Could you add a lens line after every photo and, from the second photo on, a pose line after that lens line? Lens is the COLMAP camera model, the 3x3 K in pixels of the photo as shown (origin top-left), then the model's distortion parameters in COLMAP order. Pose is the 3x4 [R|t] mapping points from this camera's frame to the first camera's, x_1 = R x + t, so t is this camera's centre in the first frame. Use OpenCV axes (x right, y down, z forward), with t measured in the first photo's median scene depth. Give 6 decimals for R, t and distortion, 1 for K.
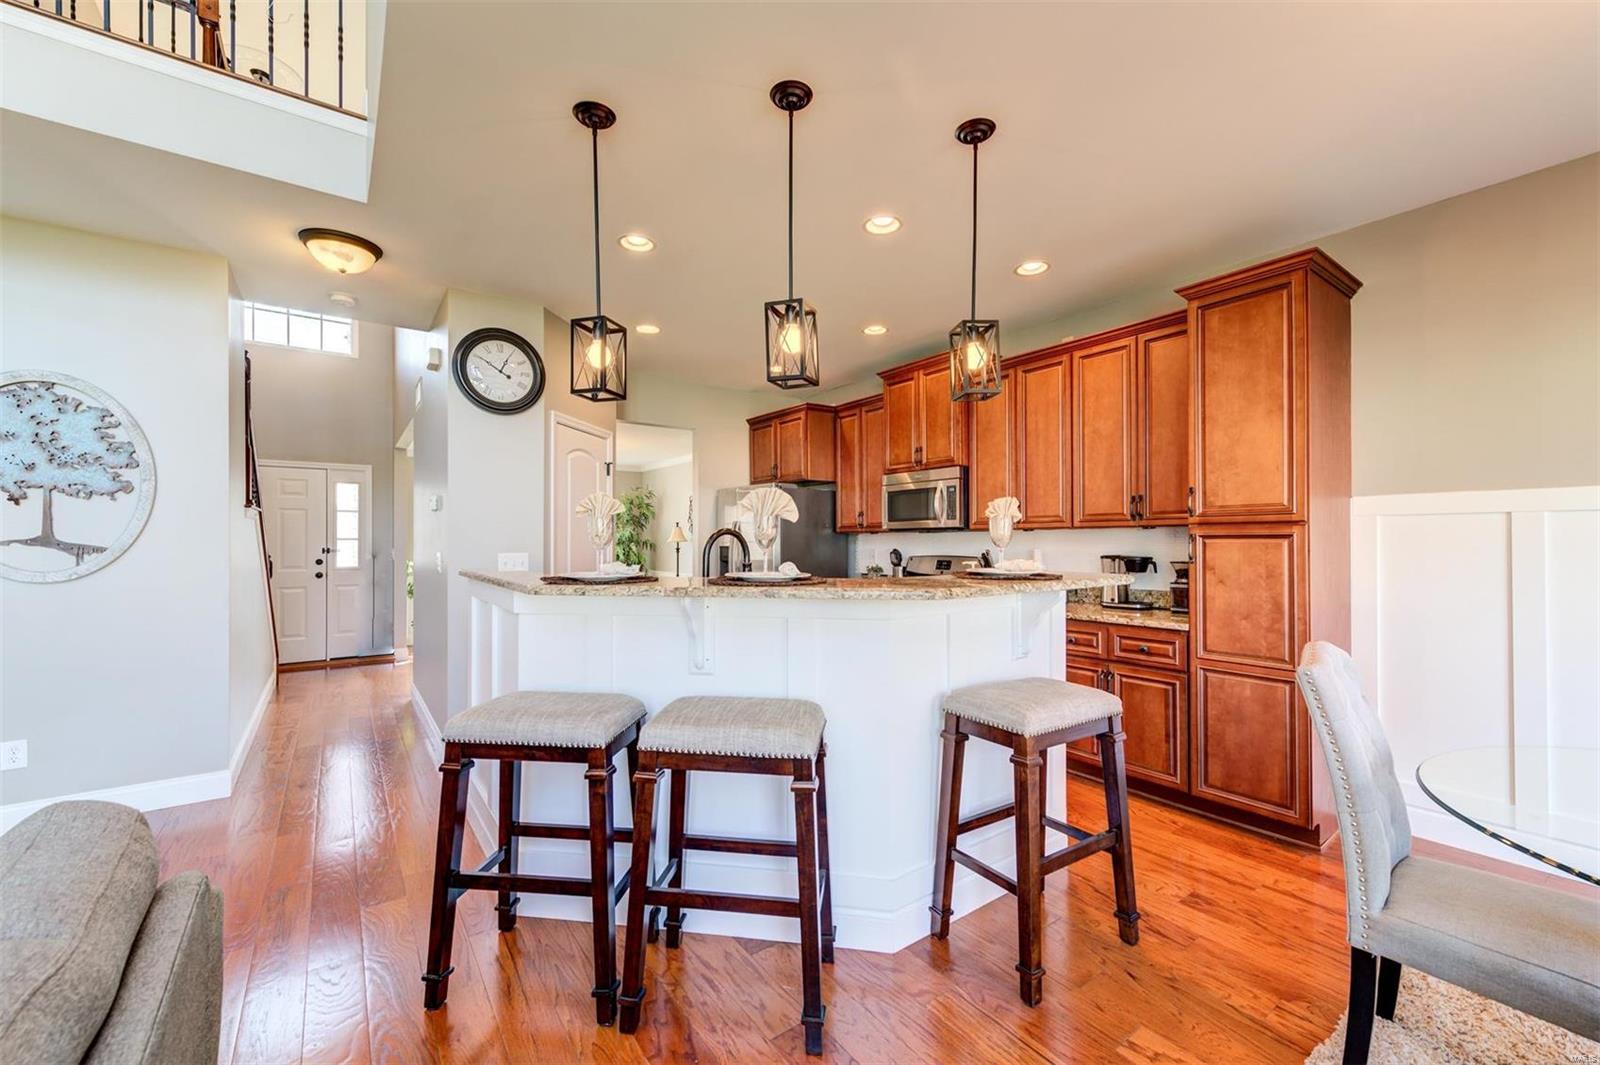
lens RADIAL K [[649.9, 0, 809.1], [0, 649.9, 534.5], [0, 0, 1]] dist [0.011547, -0.003539]
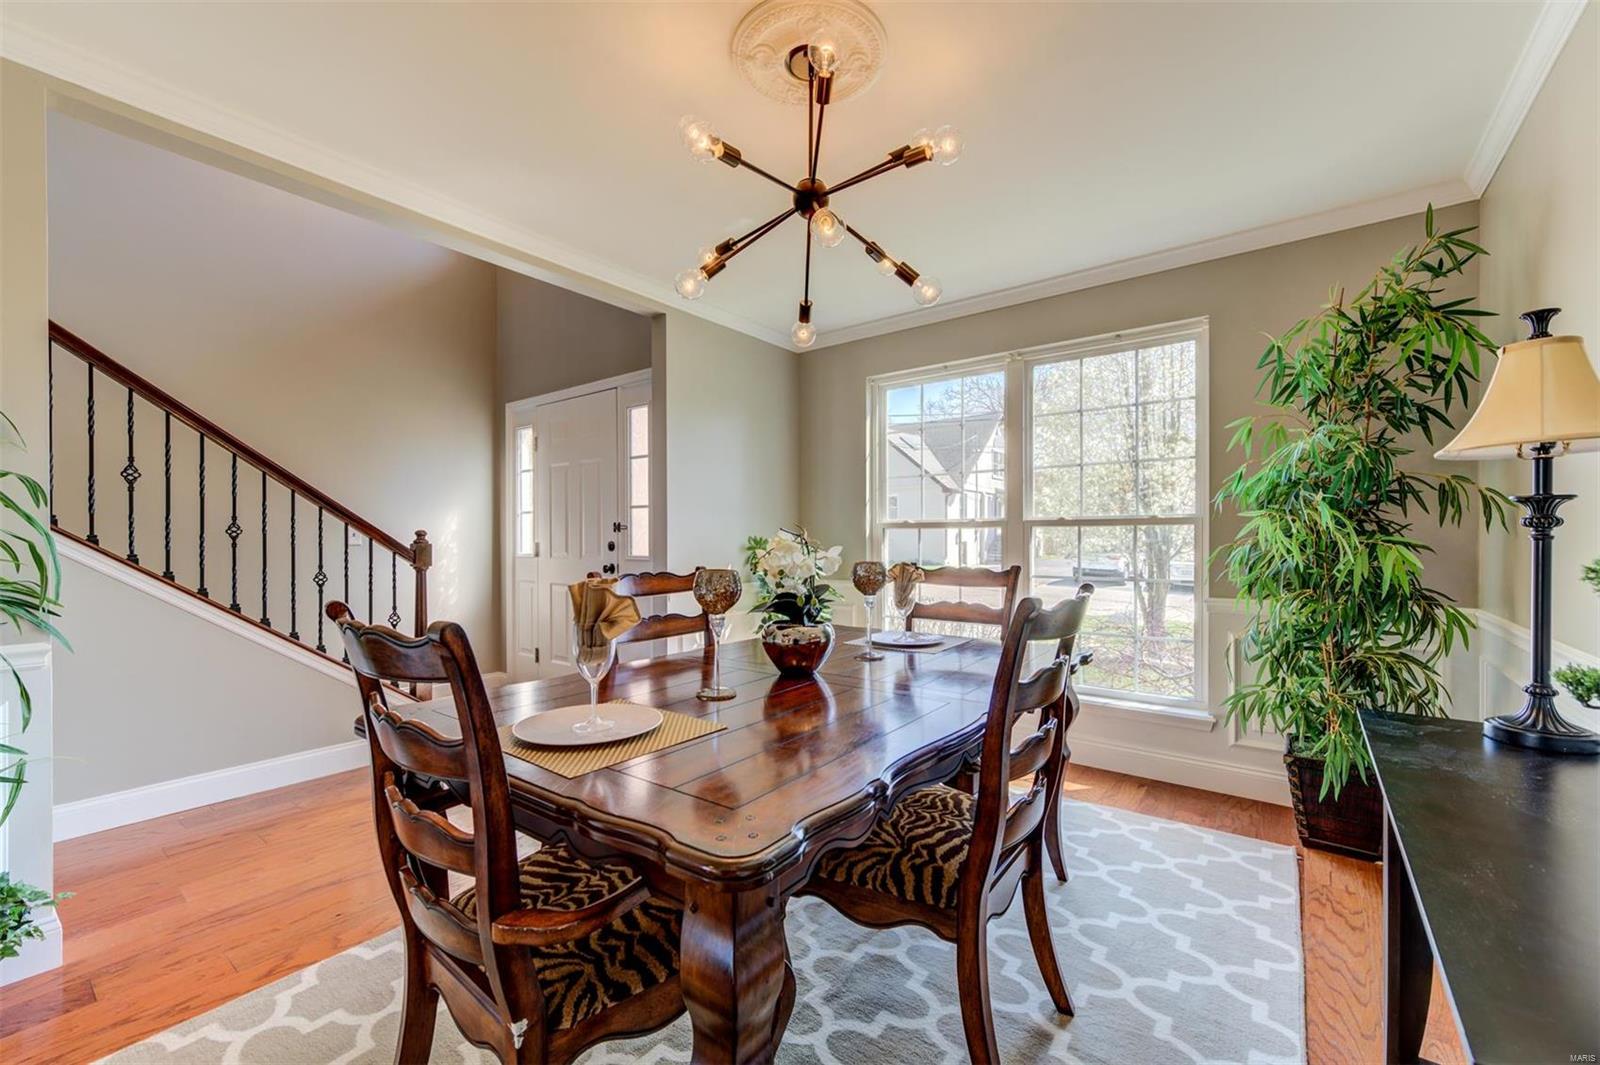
lens RADIAL K [[649.9, 0, 813.5], [0, 649.9, 545.3], [0, 0, 1]] dist [0.011547, -0.003539]
pose [[0.290506, 0.012497, -0.956792, -0.312432], [0.014788, 0.999737, 0.017547, 0.074875], [0.956759, -0.019246, 0.290244, 2.252265]]
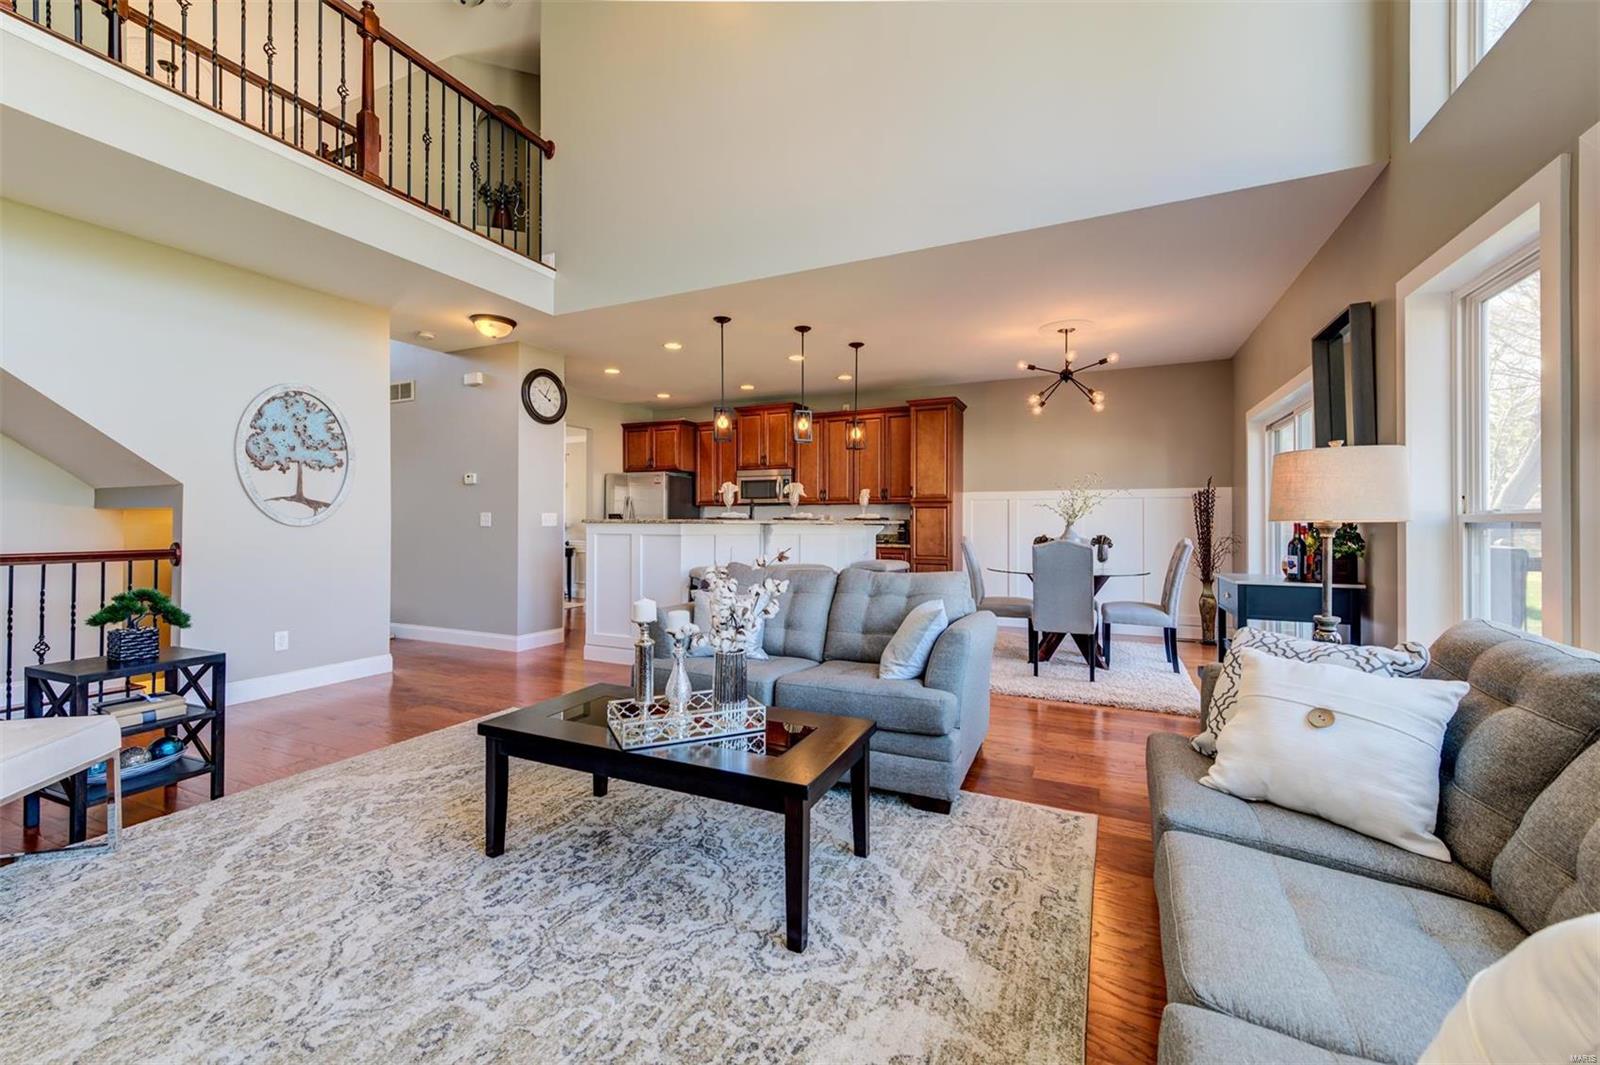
lens RADIAL K [[649.9, 0, 817.0], [0, 649.9, 516.6], [0, 0, 1]] dist [0.011547, -0.003539]
pose [[0.870610, 0.008743, 0.491897, -0.849971], [-0.008080, 0.999961, -0.003472, 0.046669], [-0.491908, -0.000952, 0.870647, -0.857802]]
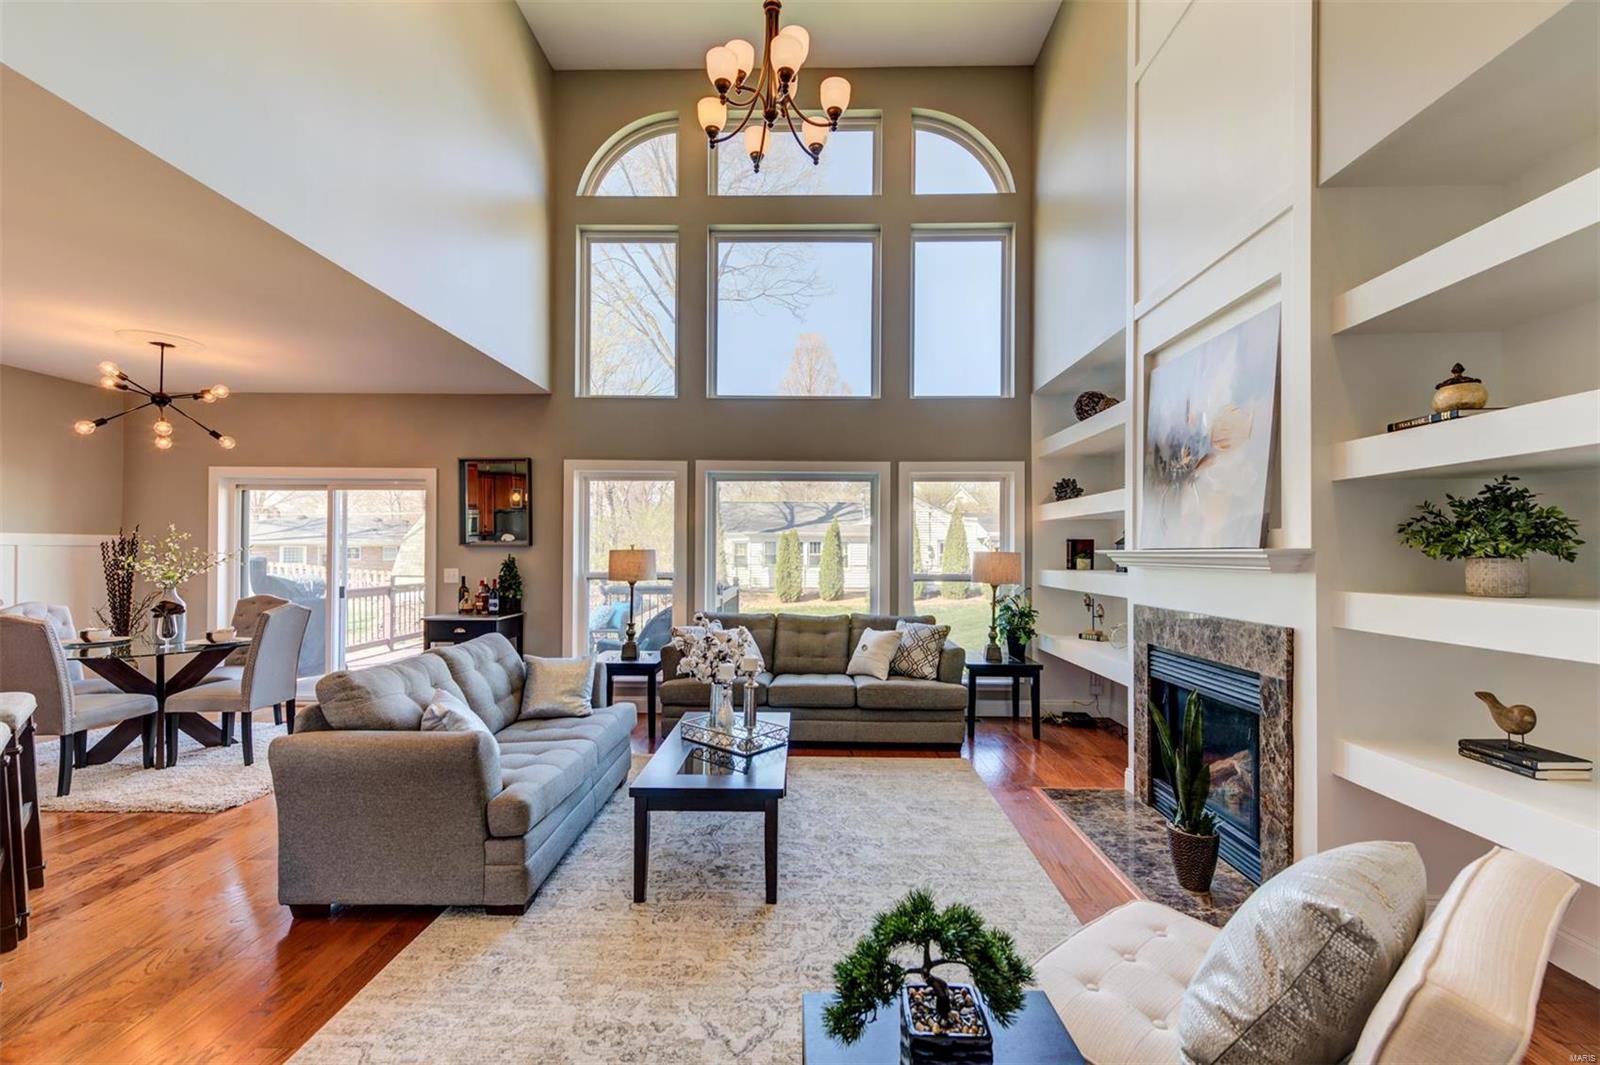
lens RADIAL K [[649.9, 0, 801.0], [0, 649.9, 547.5], [0, 0, 1]] dist [0.011547, -0.003539]
pose [[-0.791913, 0.004445, 0.610617, -1.350847], [-0.009256, 0.999771, -0.019281, -0.016444], [-0.610563, -0.020921, -0.791691, 0.633198]]
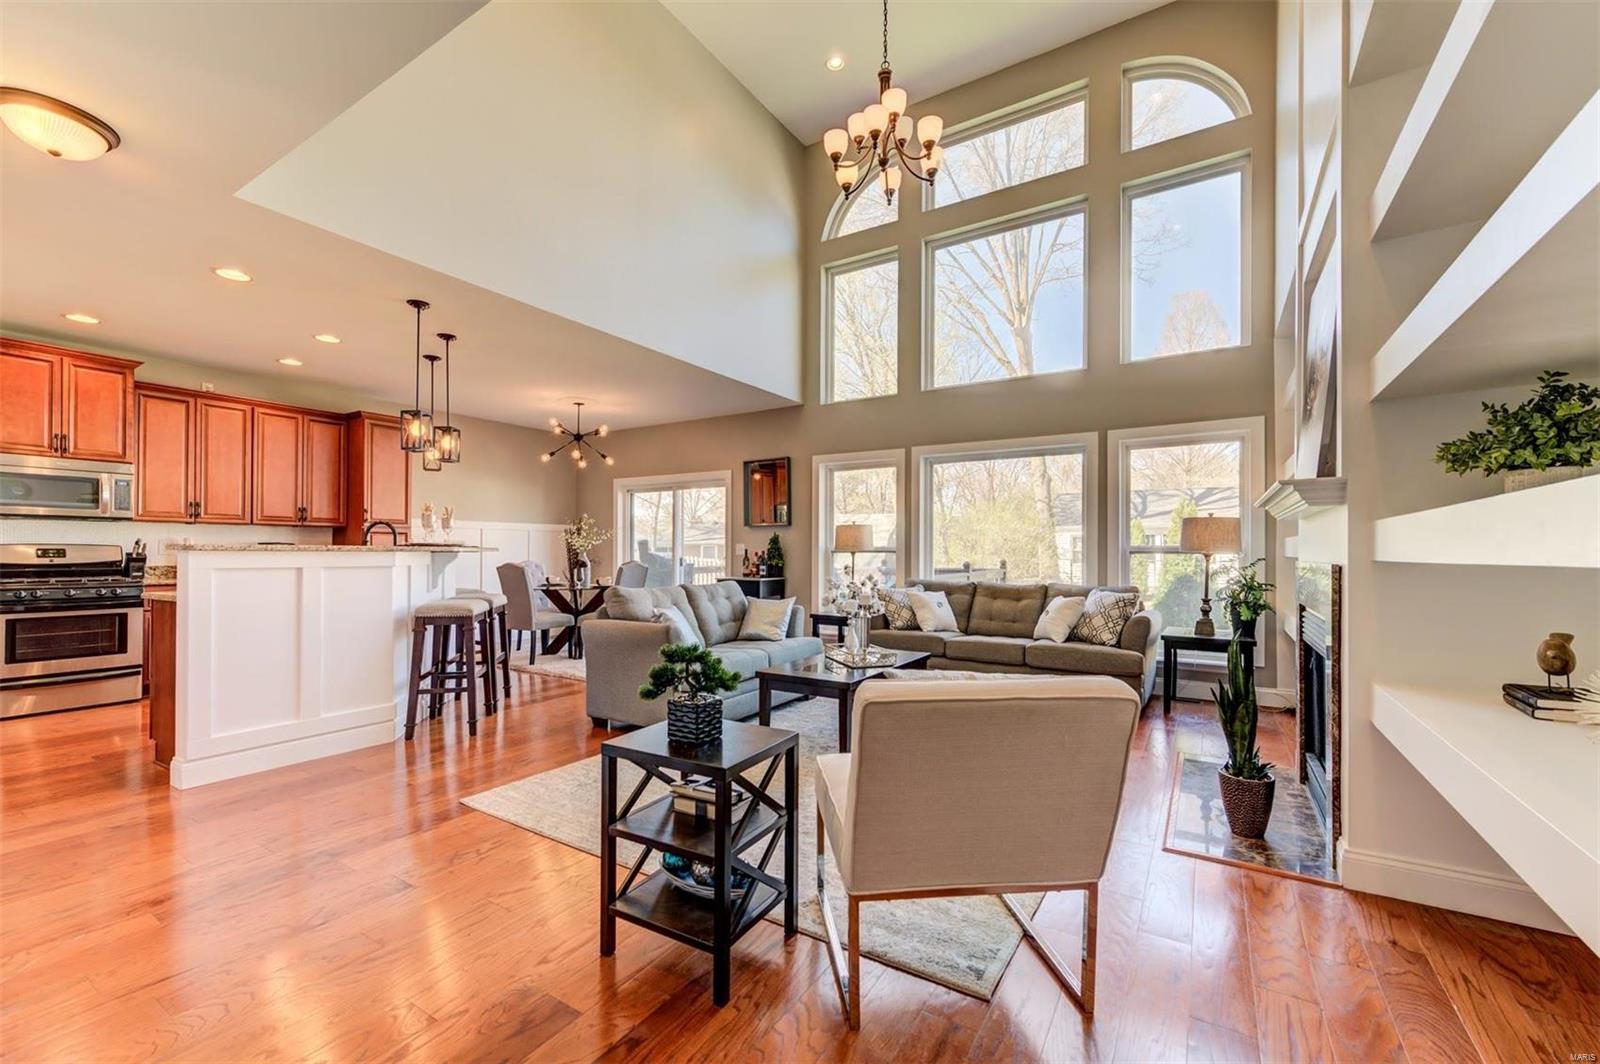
lens RADIAL K [[649.9, 0, 788.5], [0, 649.9, 552.0], [0, 0, 1]] dist [0.011547, -0.003539]
pose [[-0.353995, 0.000686, 0.935247, -1.831222], [-0.012219, 0.999911, -0.005359, 0.059985], [-0.935168, -0.013324, -0.353955, 0.476442]]
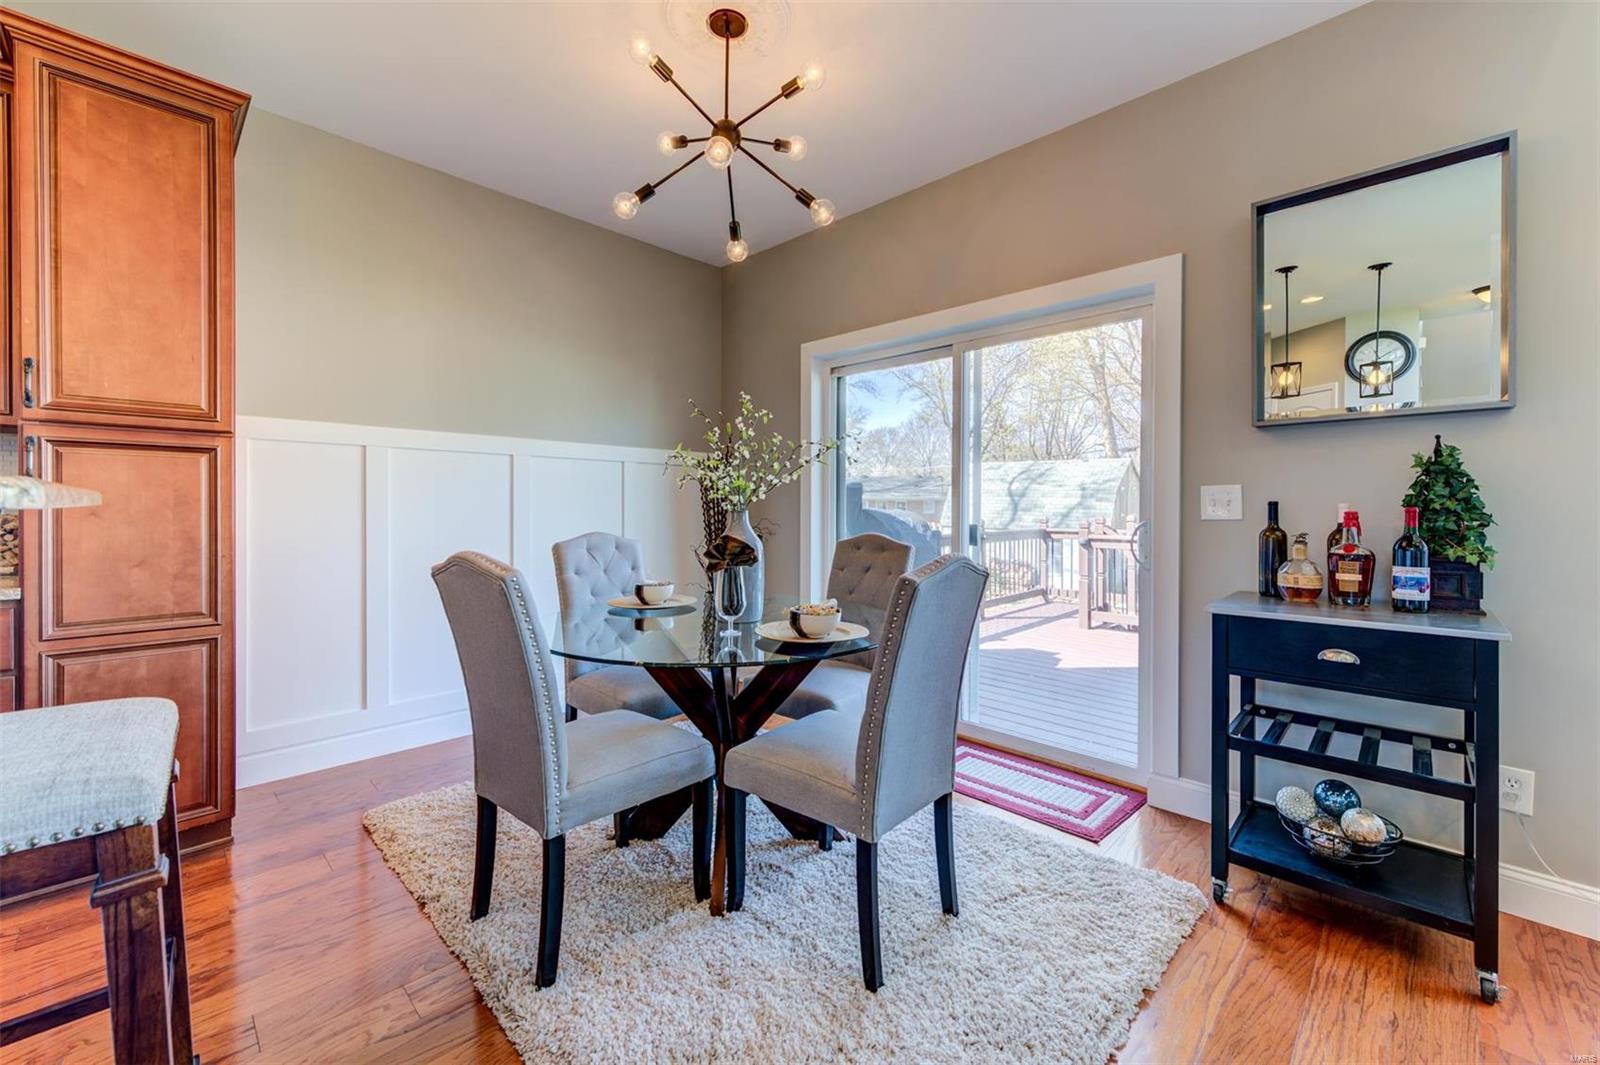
lens RADIAL K [[649.9, 0, 779.2], [0, 649.9, 520.0], [0, 0, 1]] dist [0.011547, -0.003539]
pose [[-0.143724, -0.013791, 0.989522, -0.104716], [-0.015709, 0.999809, 0.011653, 0.057796], [-0.989493, -0.013870, -0.143913, 0.401447]]
